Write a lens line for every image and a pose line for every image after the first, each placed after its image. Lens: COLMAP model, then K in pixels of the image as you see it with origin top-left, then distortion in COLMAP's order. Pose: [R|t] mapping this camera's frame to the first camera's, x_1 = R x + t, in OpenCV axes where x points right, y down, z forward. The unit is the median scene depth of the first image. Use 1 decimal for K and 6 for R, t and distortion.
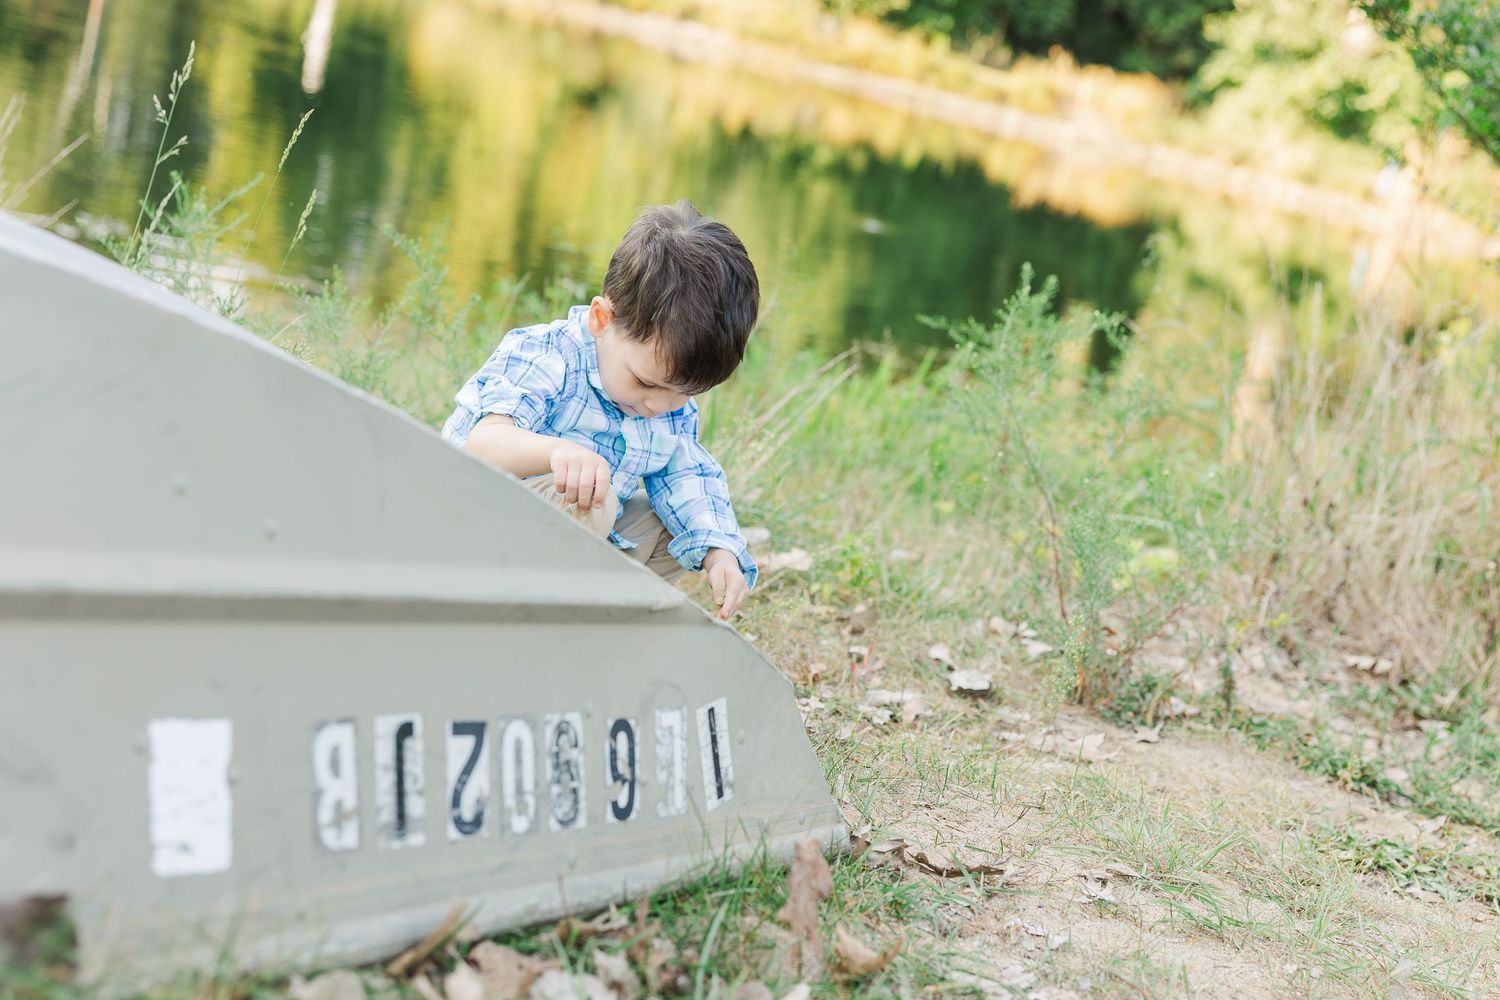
lens RADIAL K [[1867.0, 0, 750.0], [0, 1867.0, 500.0], [0, 0, 1]] dist [-0.002775, 0.034477]
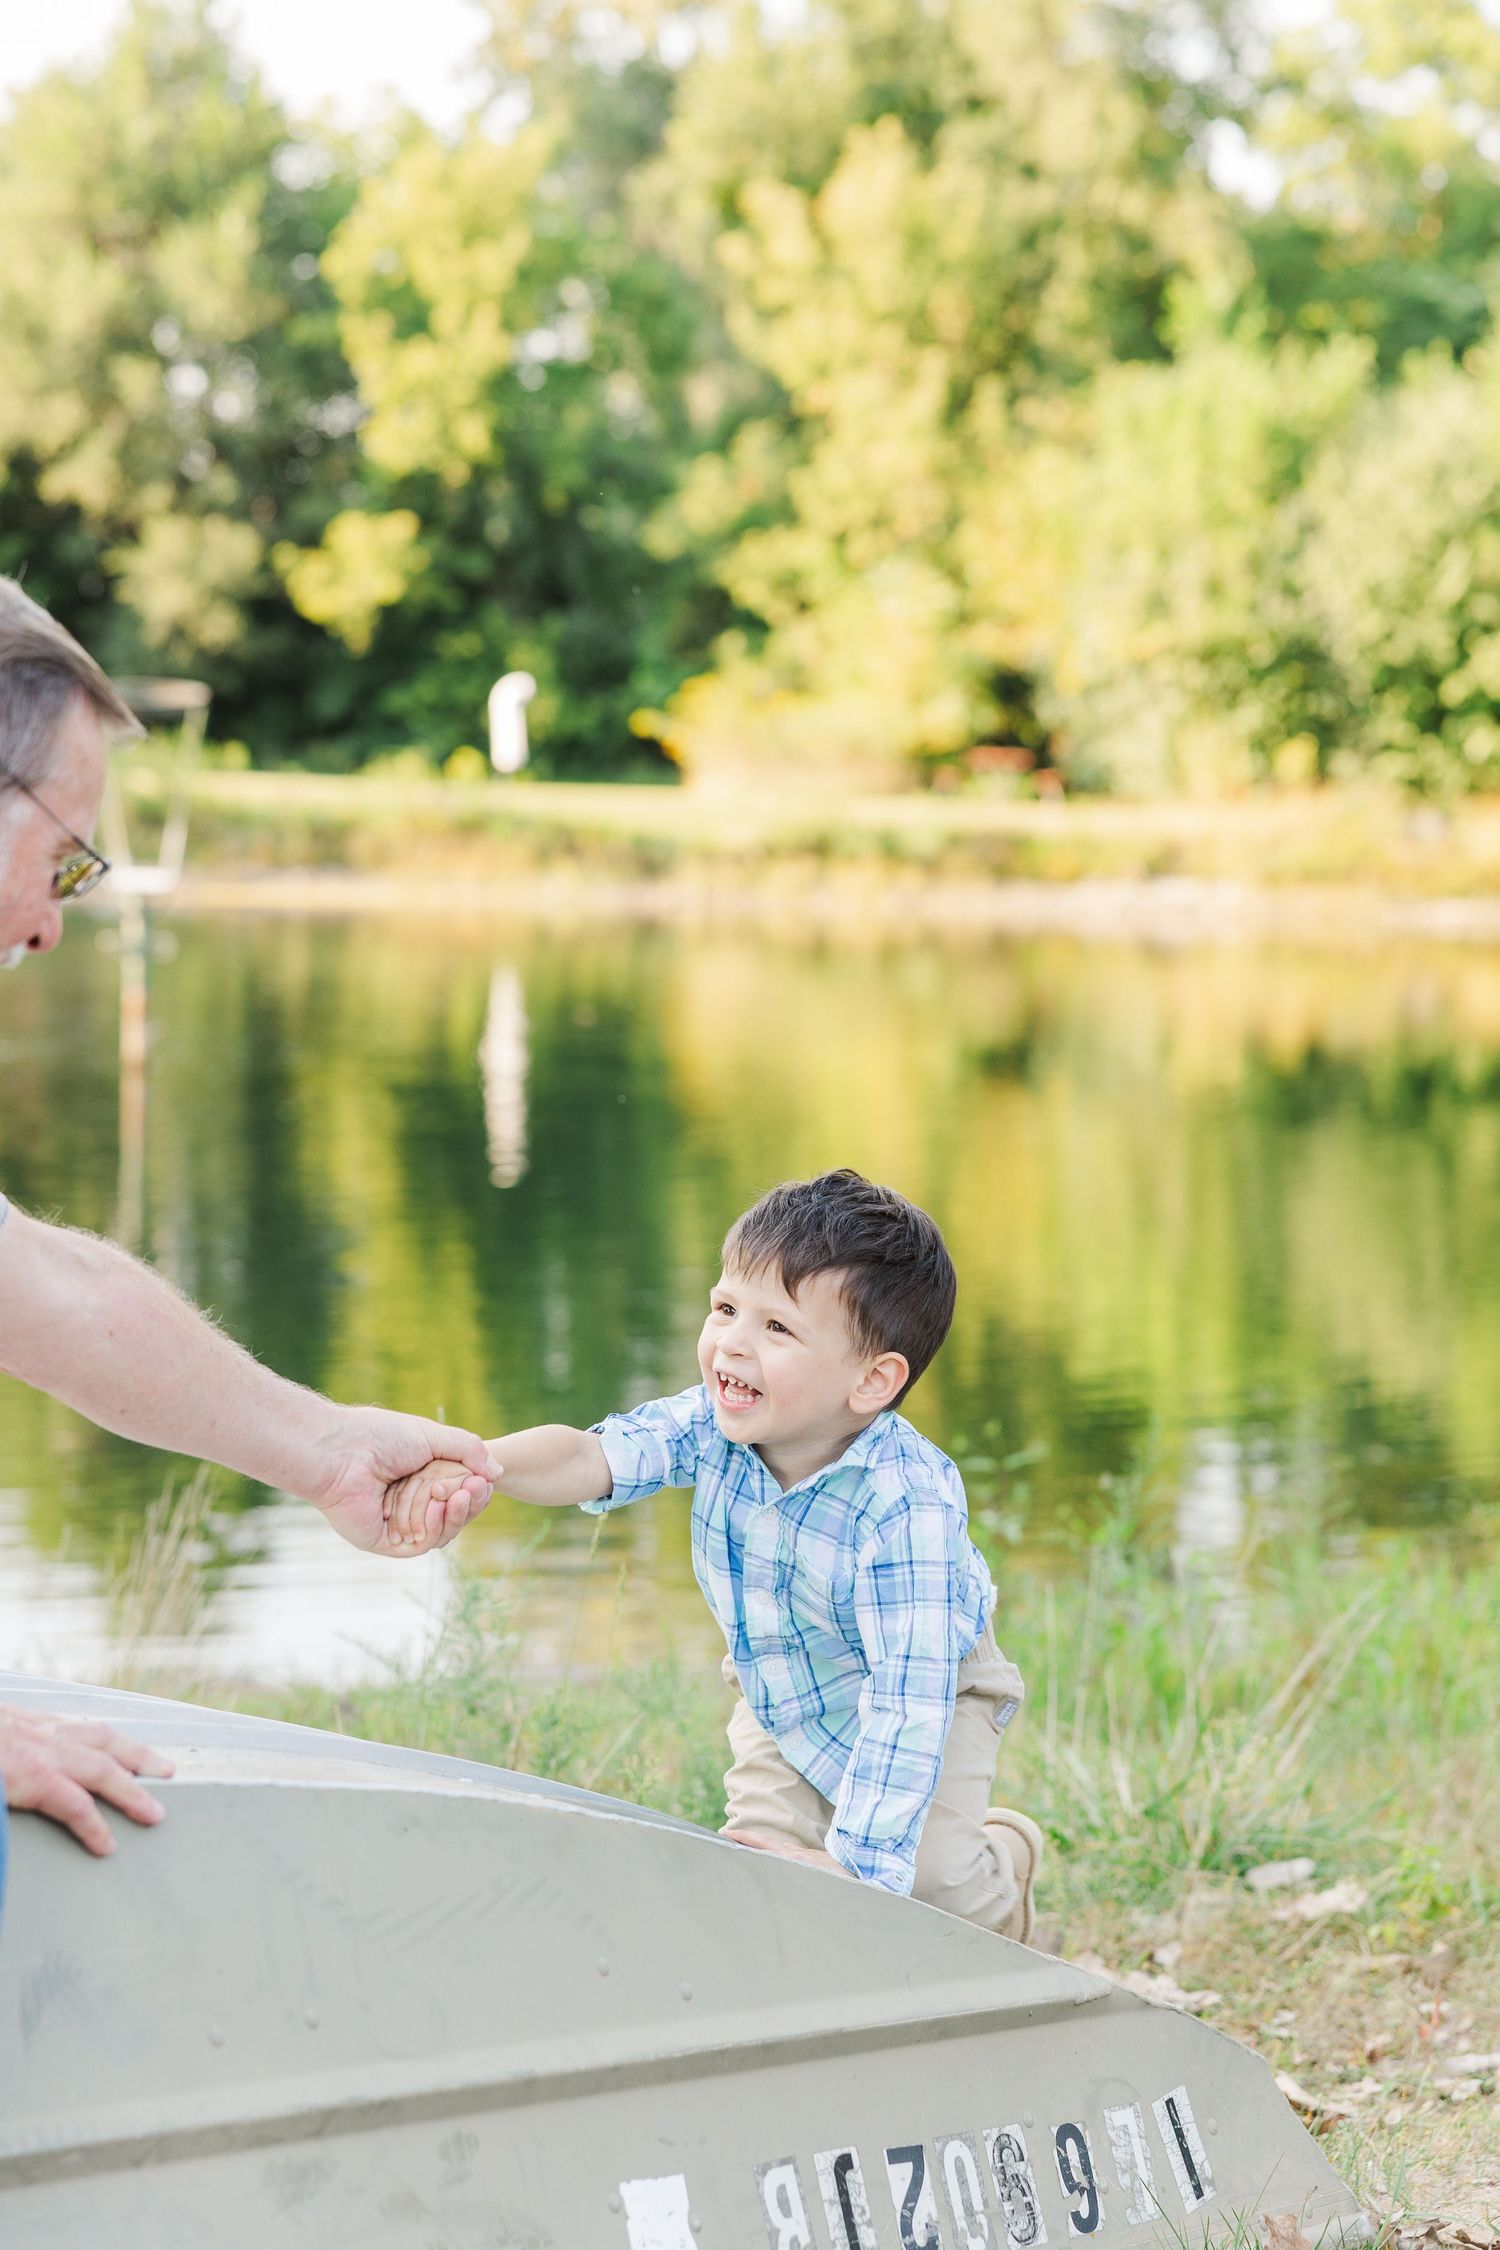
lens RADIAL K [[4489.5, 0, 750.0], [0, 4489.5, 1125.0], [0, 0, 1]] dist [-0.023331, 0.093721]
pose [[0.963749, -0.208765, -0.166149, 0.251325], [0.183091, 0.970428, -0.157314, -0.044603], [0.194077, 0.121191, 0.973471, -1.262035]]
